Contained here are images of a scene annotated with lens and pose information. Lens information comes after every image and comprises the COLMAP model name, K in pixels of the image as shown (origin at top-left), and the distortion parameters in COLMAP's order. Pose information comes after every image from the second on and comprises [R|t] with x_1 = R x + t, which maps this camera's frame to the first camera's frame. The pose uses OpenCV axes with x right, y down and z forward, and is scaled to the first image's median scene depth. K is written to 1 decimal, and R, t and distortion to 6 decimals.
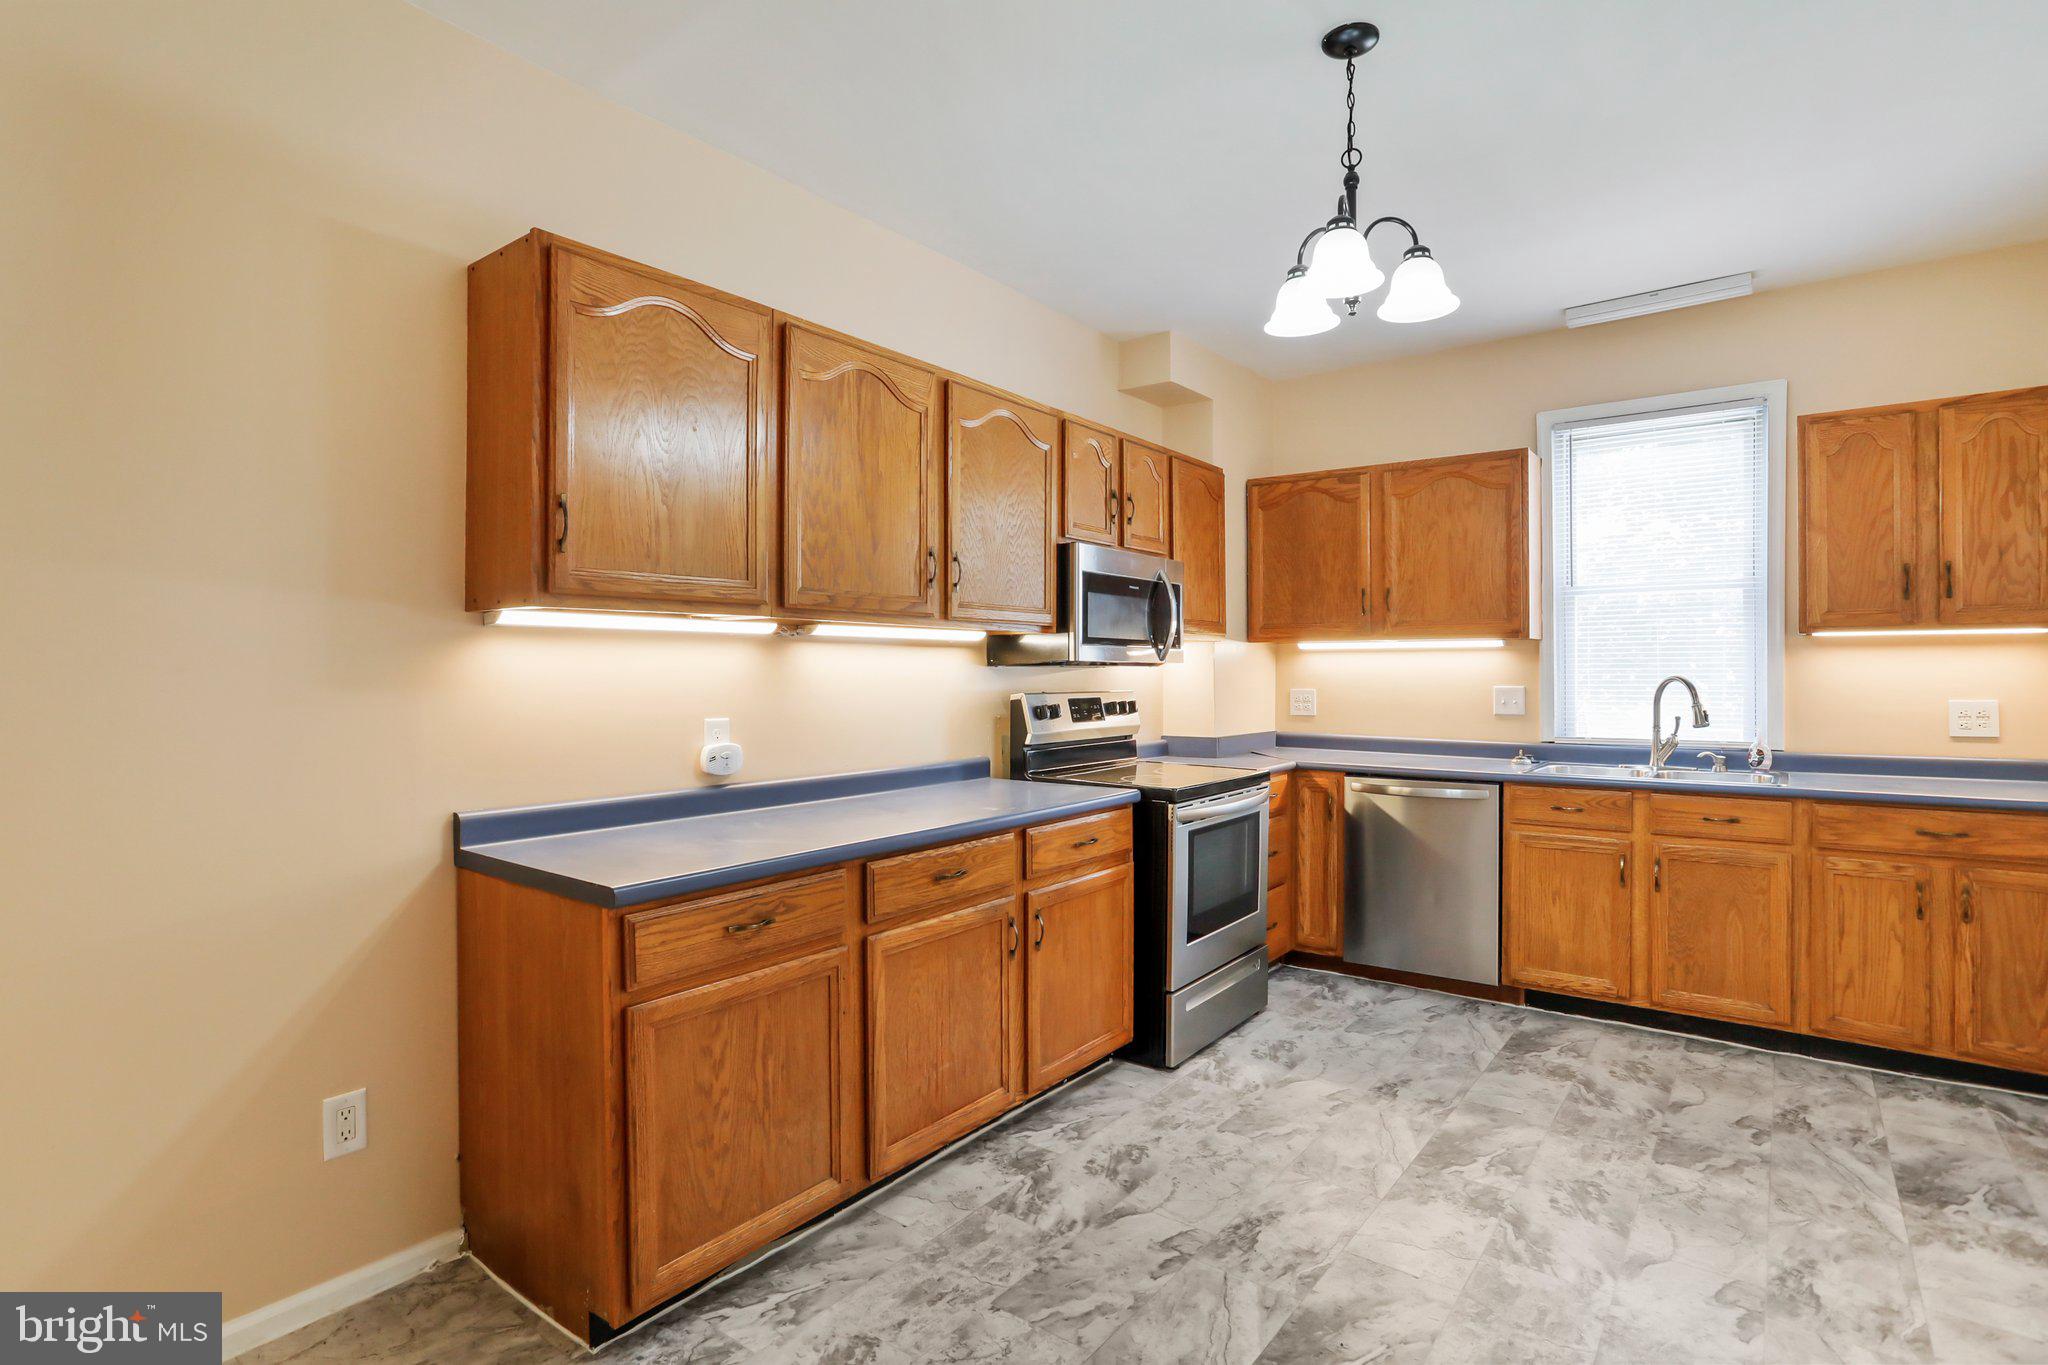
lens RADIAL K [[1034.7, 0, 987.3], [0, 1034.7, 674.0], [0, 0, 1]] dist [-0.026654, 0.013041]
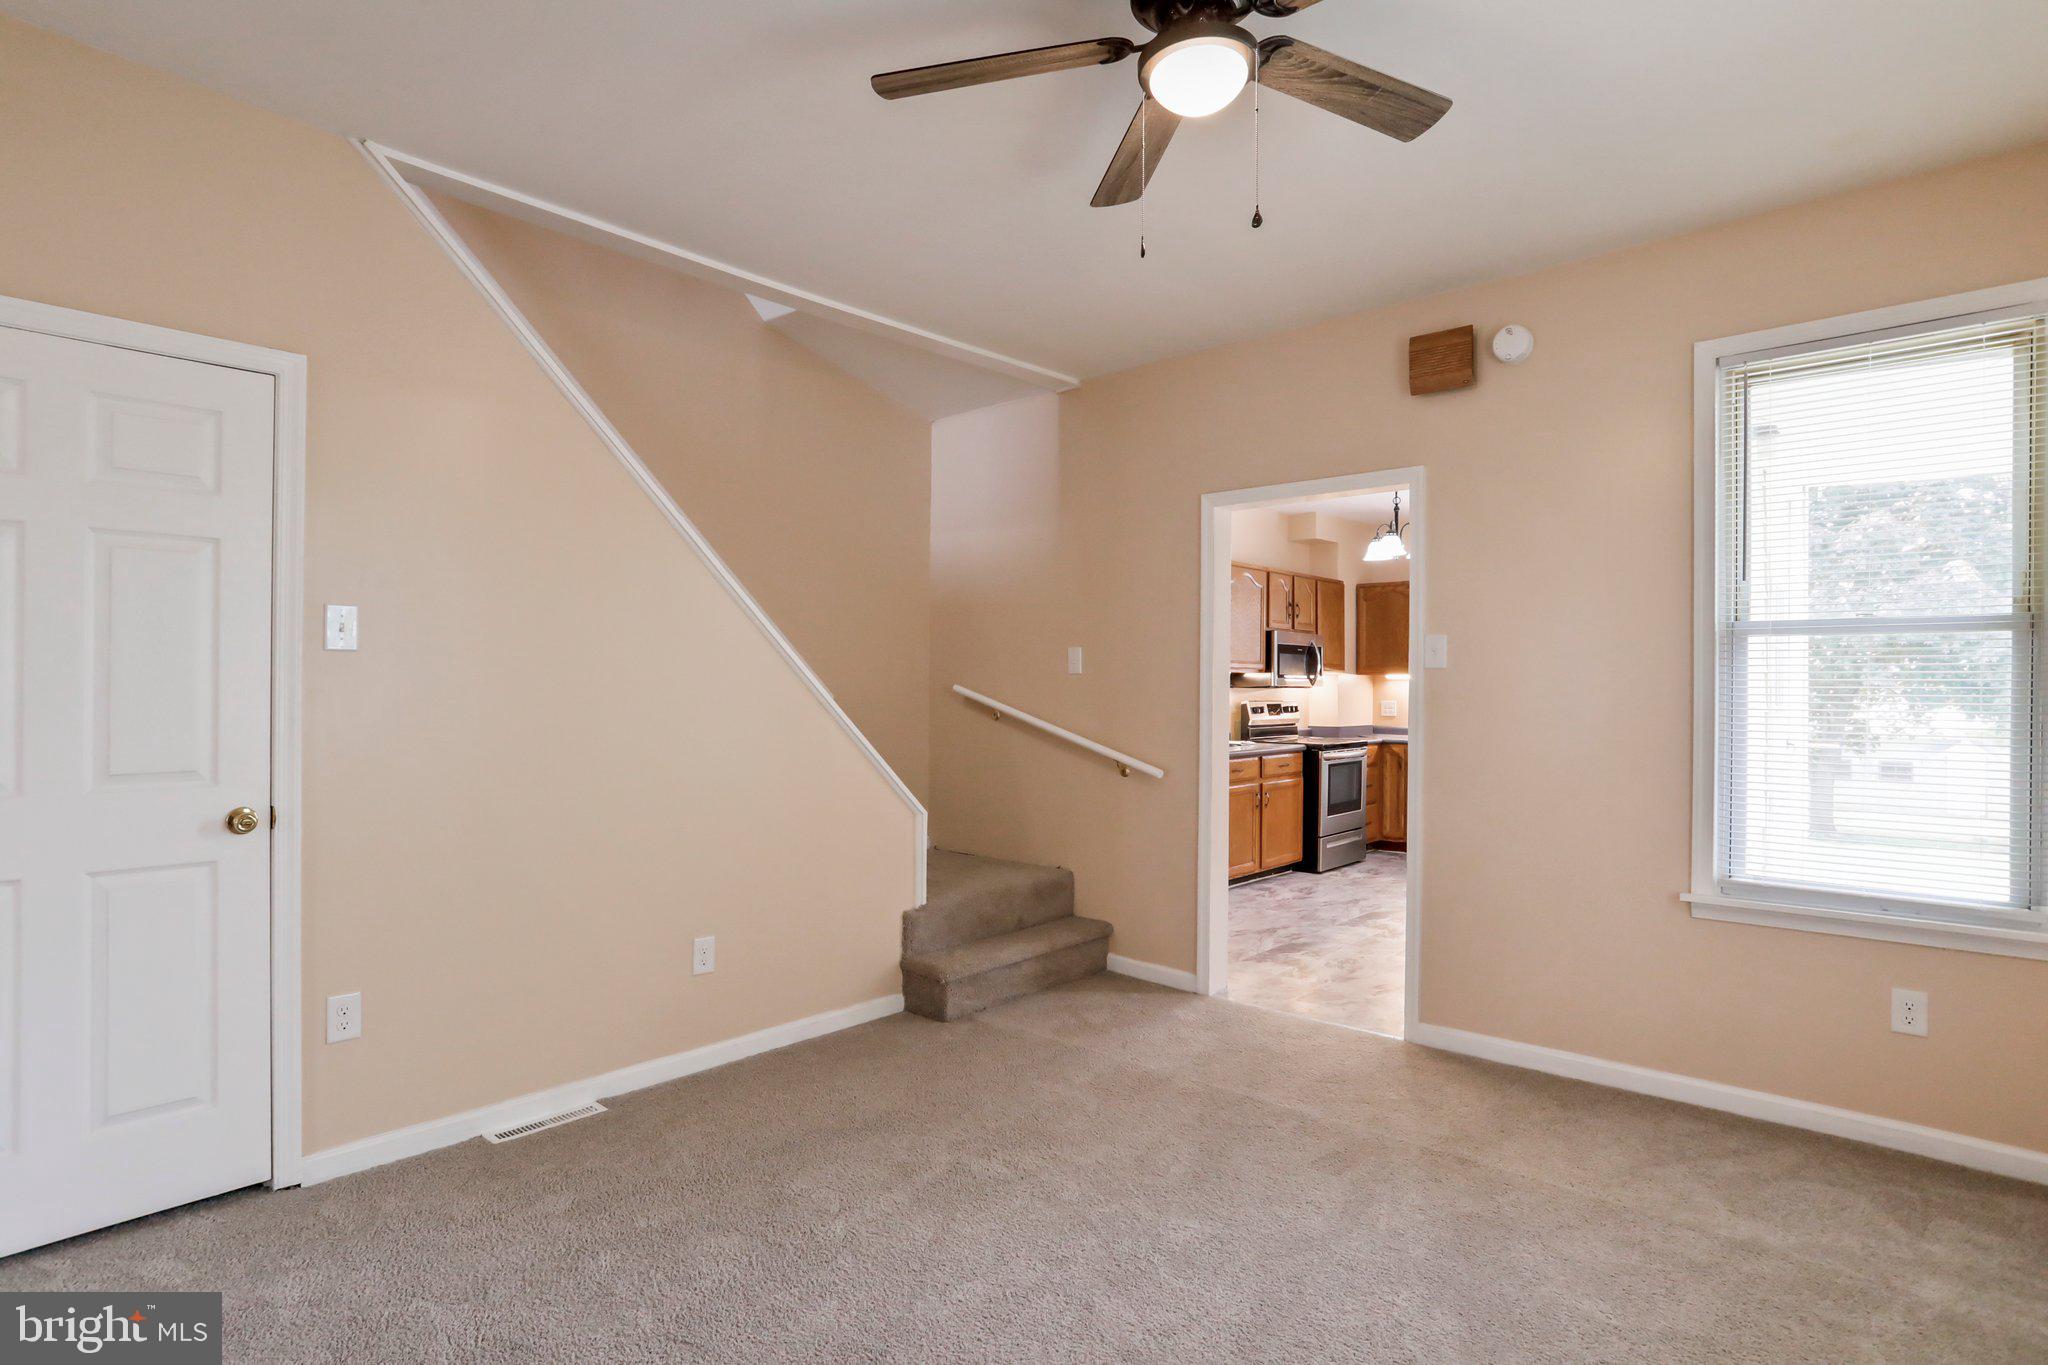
lens RADIAL K [[1034.7, 0, 1006.5], [0, 1034.7, 685.4], [0, 0, 1]] dist [-0.026654, 0.013041]
pose [[0.996685, 0.006364, -0.081105, -0.285039], [-0.006651, 0.999973, -0.003264, -0.002736], [0.081082, 0.003793, 0.996700, -1.140839]]
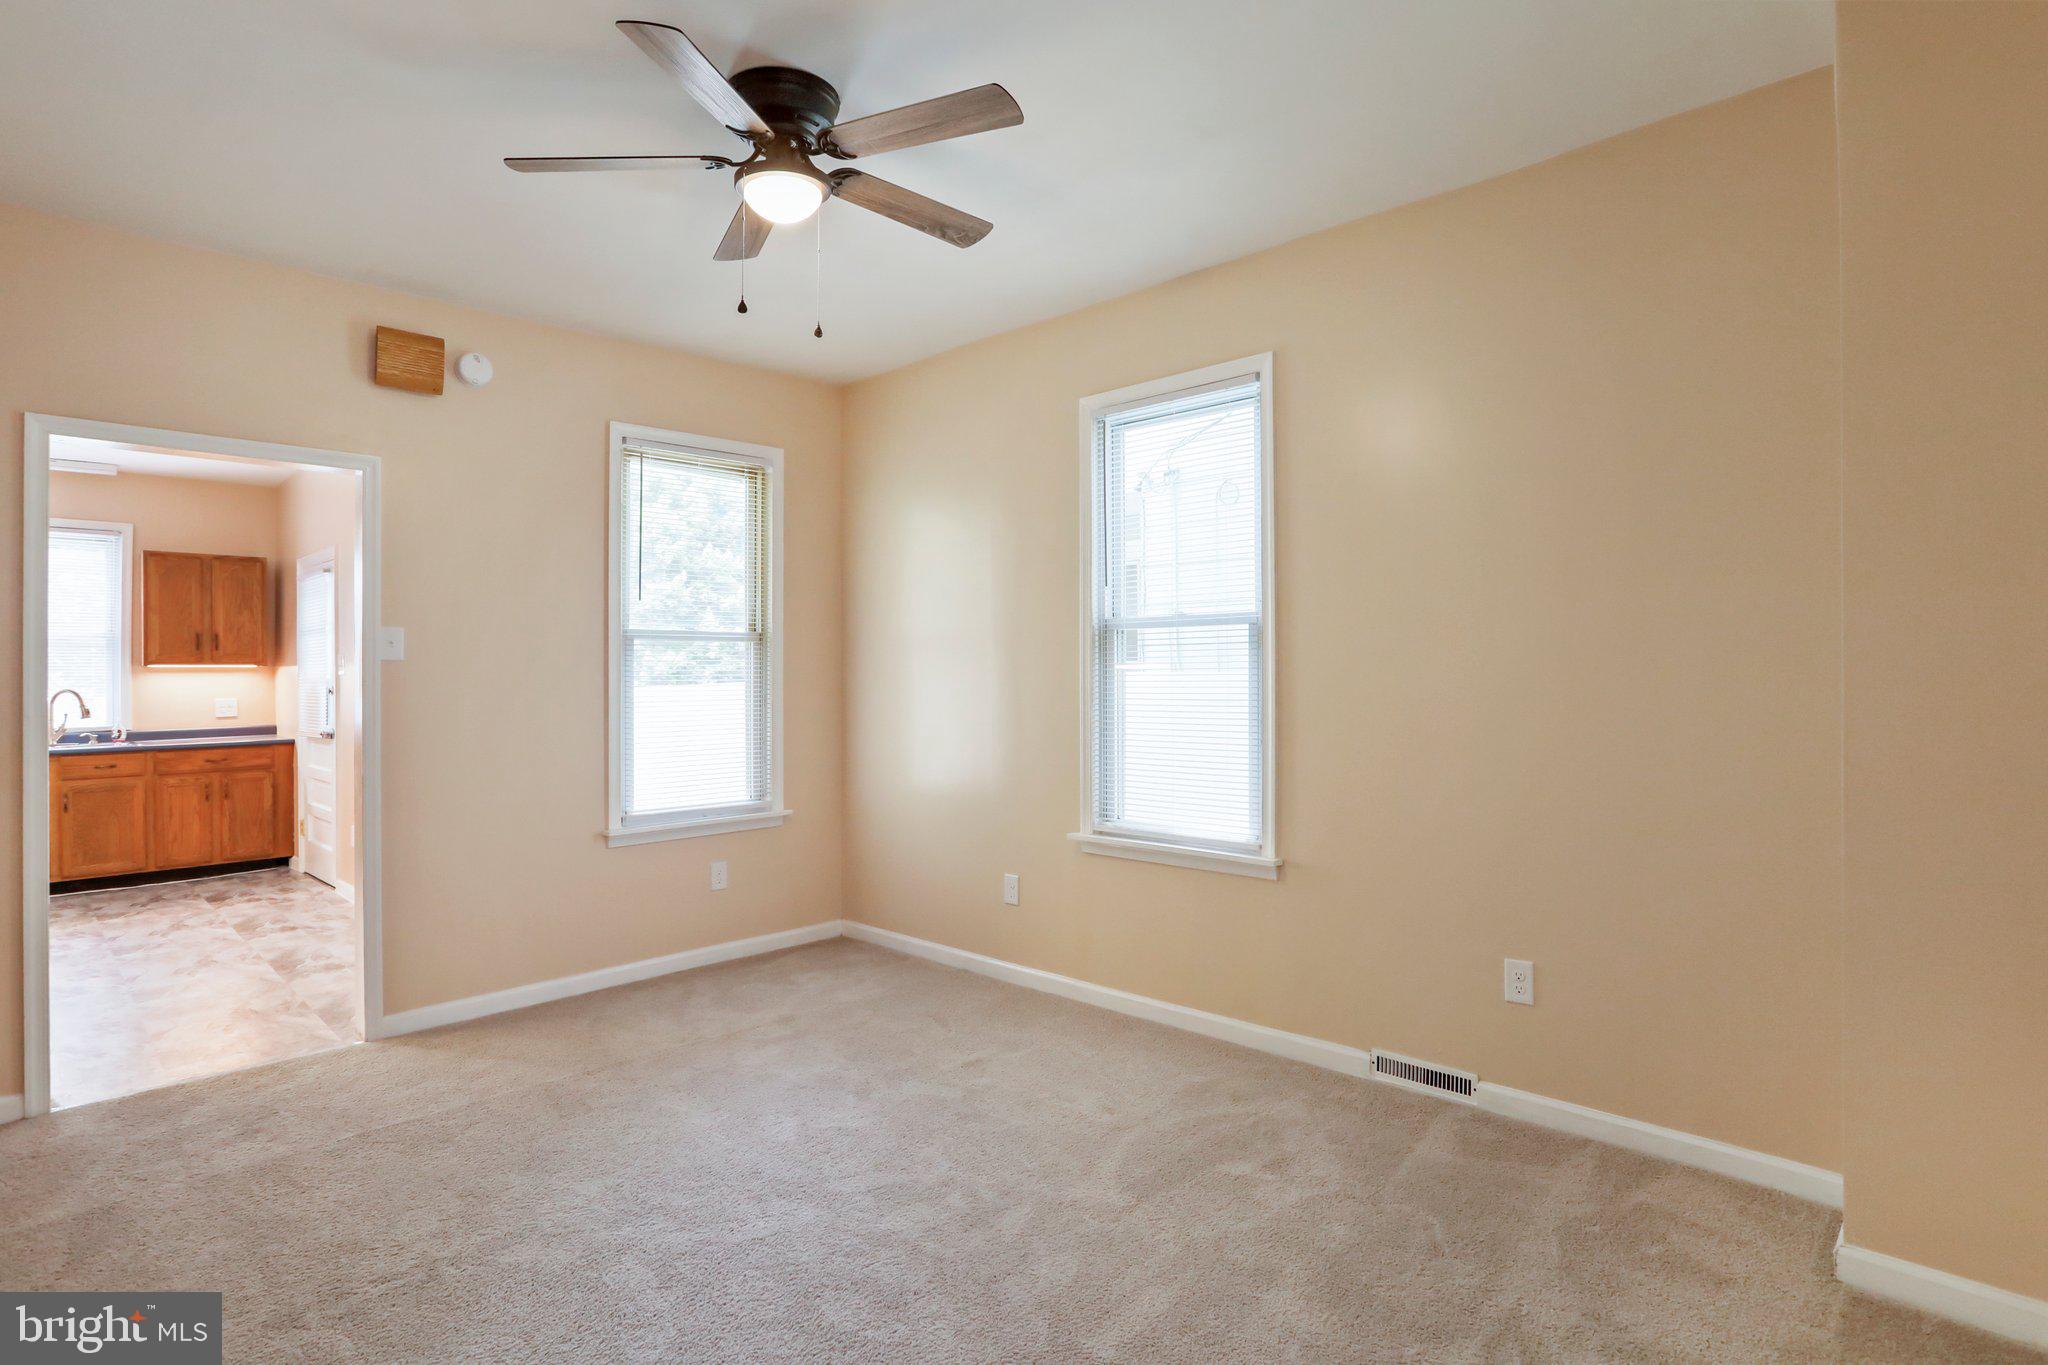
lens RADIAL K [[1034.7, 0, 1022.8], [0, 1034.7, 672.8], [0, 0, 1]] dist [-0.026654, 0.013041]
pose [[0.125173, 0.001596, 0.992134, -0.873857], [0.010678, 0.999939, -0.002955, -0.003907], [-0.992077, 0.010964, 0.125148, -0.845498]]
